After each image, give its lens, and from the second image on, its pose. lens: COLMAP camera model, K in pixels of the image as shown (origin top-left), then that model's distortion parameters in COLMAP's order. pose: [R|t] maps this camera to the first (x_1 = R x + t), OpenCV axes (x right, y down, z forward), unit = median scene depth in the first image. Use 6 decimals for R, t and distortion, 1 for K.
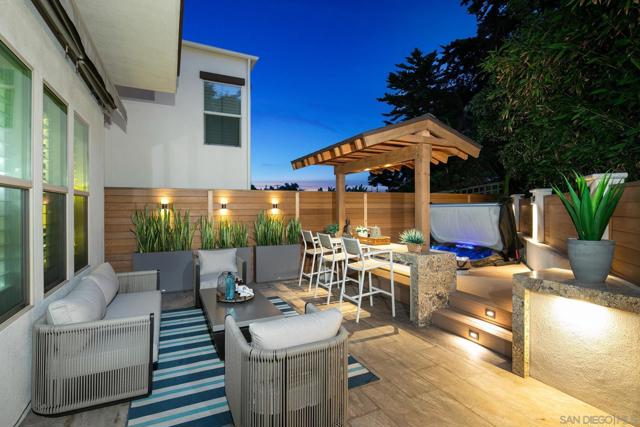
lens RADIAL K [[316.0, 0, 321.3], [0, 316.0, 211.9], [0, 0, 1]] dist [-0.005411, -0.001091]
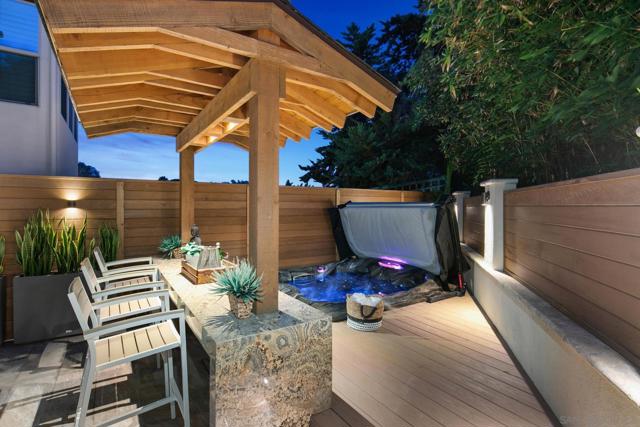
lens RADIAL K [[316.0, 0, 321.8], [0, 316.0, 213.1], [0, 0, 1]] dist [-0.005411, -0.001091]
pose [[0.989317, 0.005241, 0.145687, 0.222750], [-0.006497, 0.999946, 0.008146, -0.009572], [-0.145636, -0.009006, 0.989297, 0.367259]]
